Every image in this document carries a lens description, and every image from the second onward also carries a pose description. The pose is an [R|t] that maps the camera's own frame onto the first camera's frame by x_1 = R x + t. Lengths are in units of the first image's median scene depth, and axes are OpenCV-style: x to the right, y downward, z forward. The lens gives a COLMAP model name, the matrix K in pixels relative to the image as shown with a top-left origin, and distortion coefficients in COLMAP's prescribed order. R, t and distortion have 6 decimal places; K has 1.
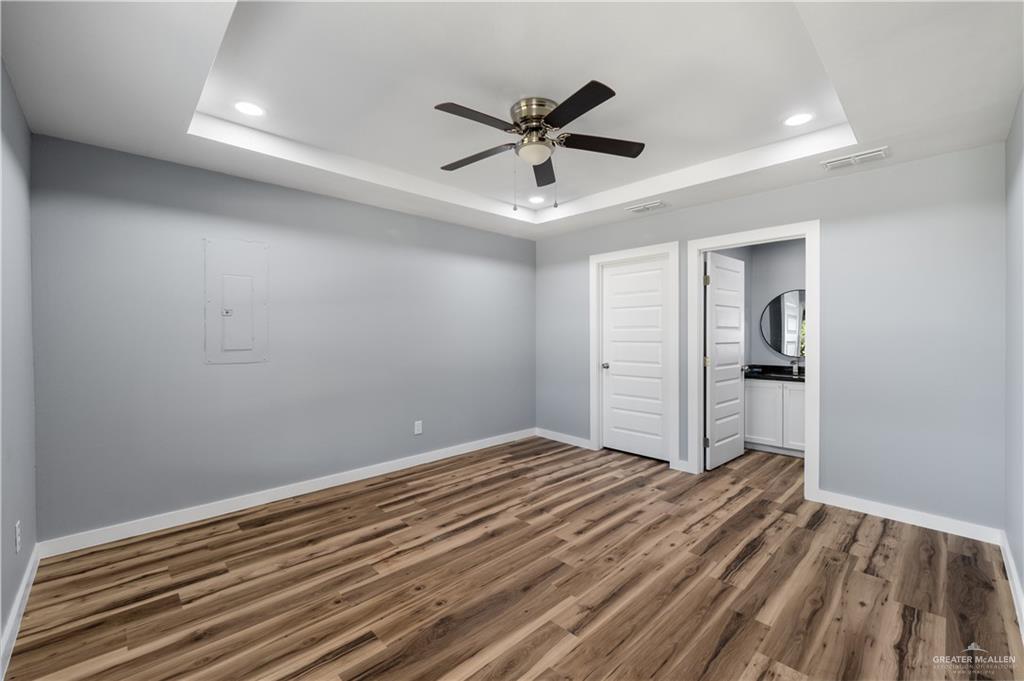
lens RADIAL K [[427.0, 0, 513.6], [0, 427.0, 330.7], [0, 0, 1]] dist [0.002496, 0.000392]
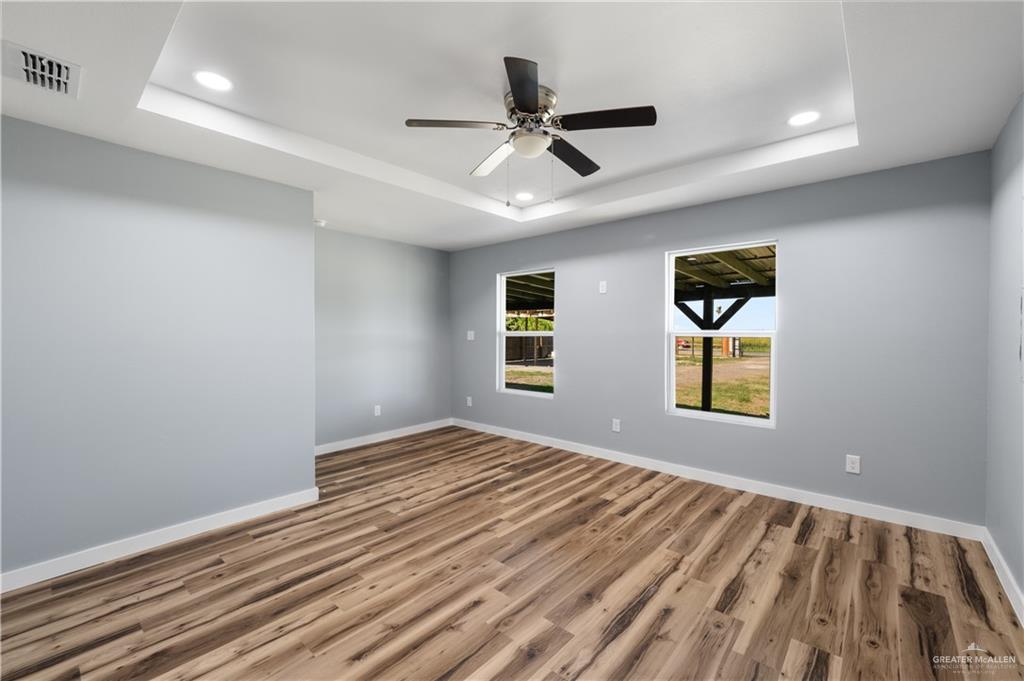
lens RADIAL K [[427.0, 0, 515.1], [0, 427.0, 339.5], [0, 0, 1]] dist [0.002496, 0.000392]
pose [[-0.996090, 0.005944, -0.088148, 0.169649], [0.005160, 0.999945, 0.009115, 0.002157], [0.088197, 0.008625, -0.996066, 1.965823]]
